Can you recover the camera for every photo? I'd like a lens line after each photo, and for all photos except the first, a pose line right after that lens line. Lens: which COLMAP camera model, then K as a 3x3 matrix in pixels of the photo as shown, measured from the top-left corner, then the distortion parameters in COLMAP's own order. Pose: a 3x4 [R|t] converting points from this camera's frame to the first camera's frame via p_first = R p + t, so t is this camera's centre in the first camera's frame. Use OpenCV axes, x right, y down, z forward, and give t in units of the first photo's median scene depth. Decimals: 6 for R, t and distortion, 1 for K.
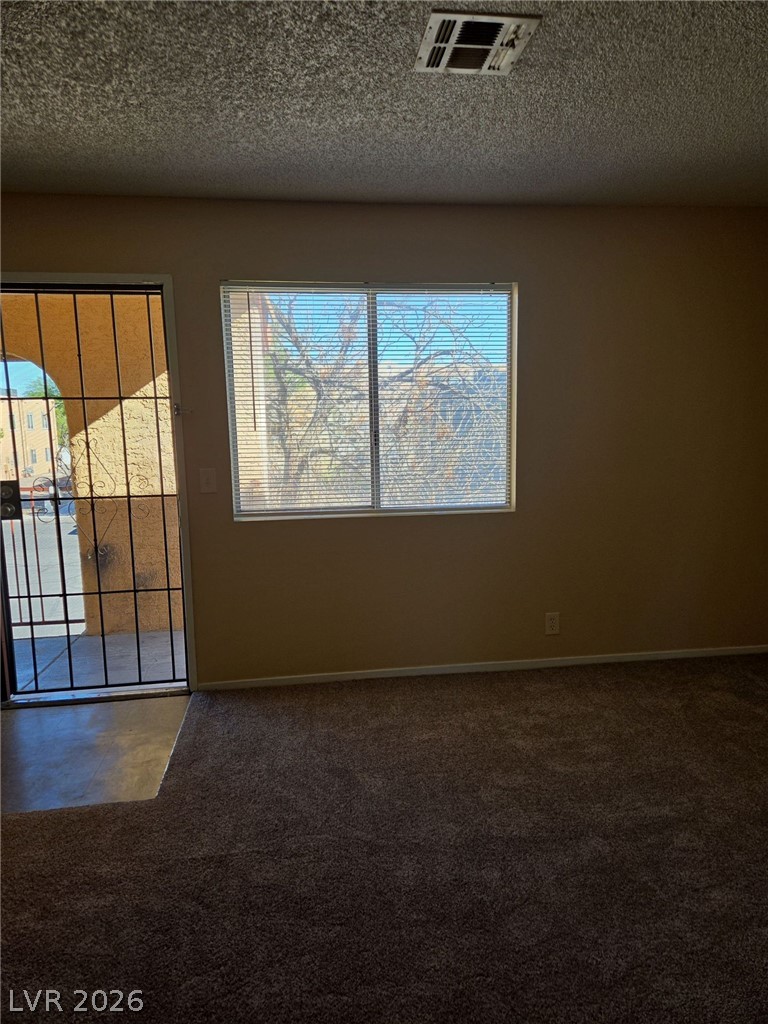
lens RADIAL K [[680.1, 0, 386.4], [0, 680.1, 511.6], [0, 0, 1]] dist [0.070749, -0.056230]
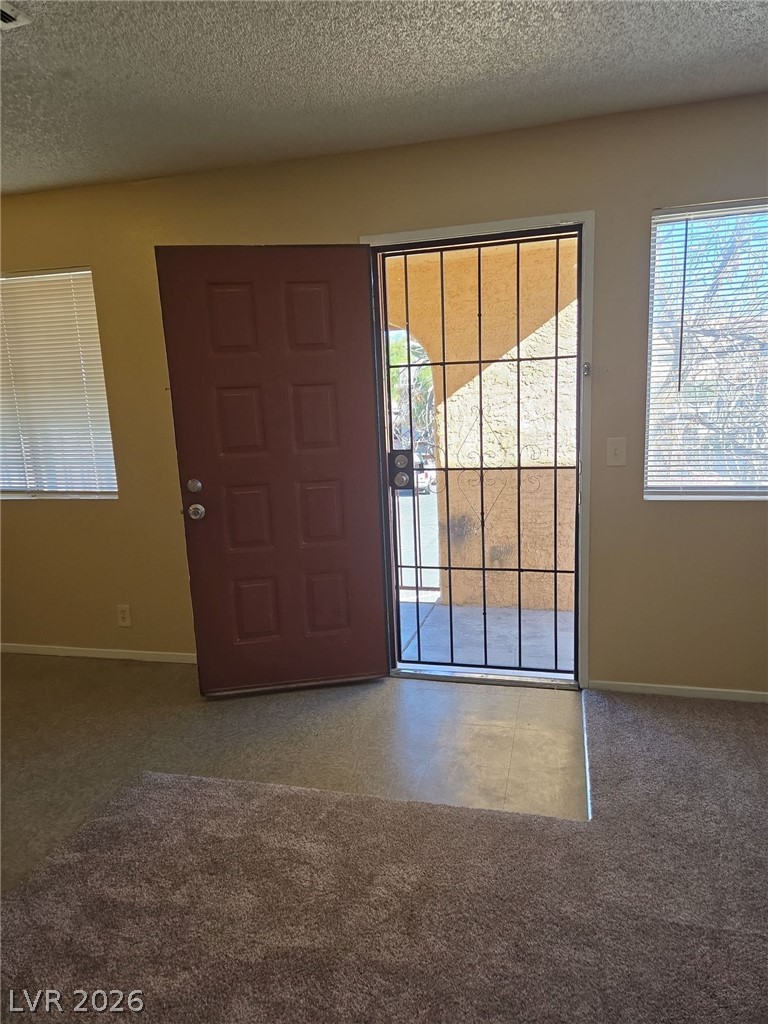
lens RADIAL K [[680.1, 0, 388.0], [0, 680.1, 511.8], [0, 0, 1]] dist [0.070749, -0.056230]
pose [[0.924403, 0.047990, -0.378385, -0.190736], [-0.029038, 0.998029, 0.055637, -0.009409], [0.380310, -0.040444, 0.923975, 0.087182]]
